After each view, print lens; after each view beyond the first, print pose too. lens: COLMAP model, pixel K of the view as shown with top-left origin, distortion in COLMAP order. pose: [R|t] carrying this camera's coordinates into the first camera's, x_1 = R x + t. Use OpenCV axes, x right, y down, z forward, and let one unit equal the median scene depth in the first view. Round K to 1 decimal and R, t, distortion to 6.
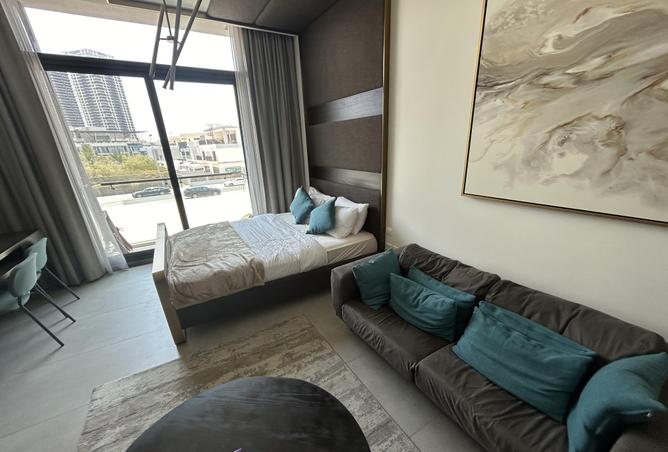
lens RADIAL K [[271.0, 0, 335.0], [0, 271.0, 242.8], [0, 0, 1]] dist [-0.000869, -0.000200]
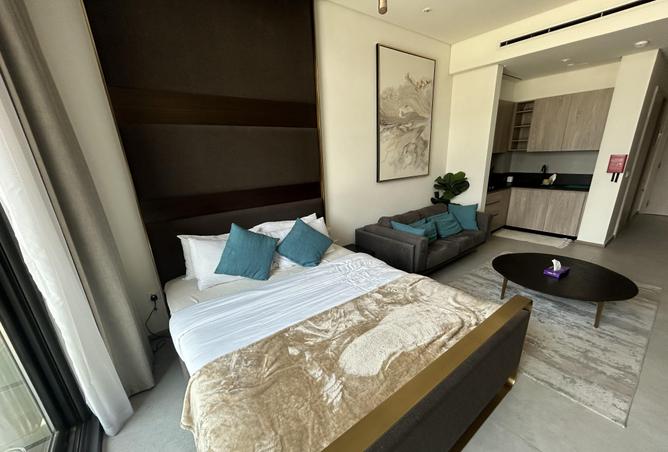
lens RADIAL K [[274.9, 0, 334.0], [0, 274.9, 226.0], [0, 0, 1]] dist [0.000090, -0.000034]
pose [[-0.108012, -0.216094, 0.970380, -1.745899], [0.379168, 0.893354, 0.241146, -0.632736], [-0.919002, 0.393983, -0.014557, 1.940777]]
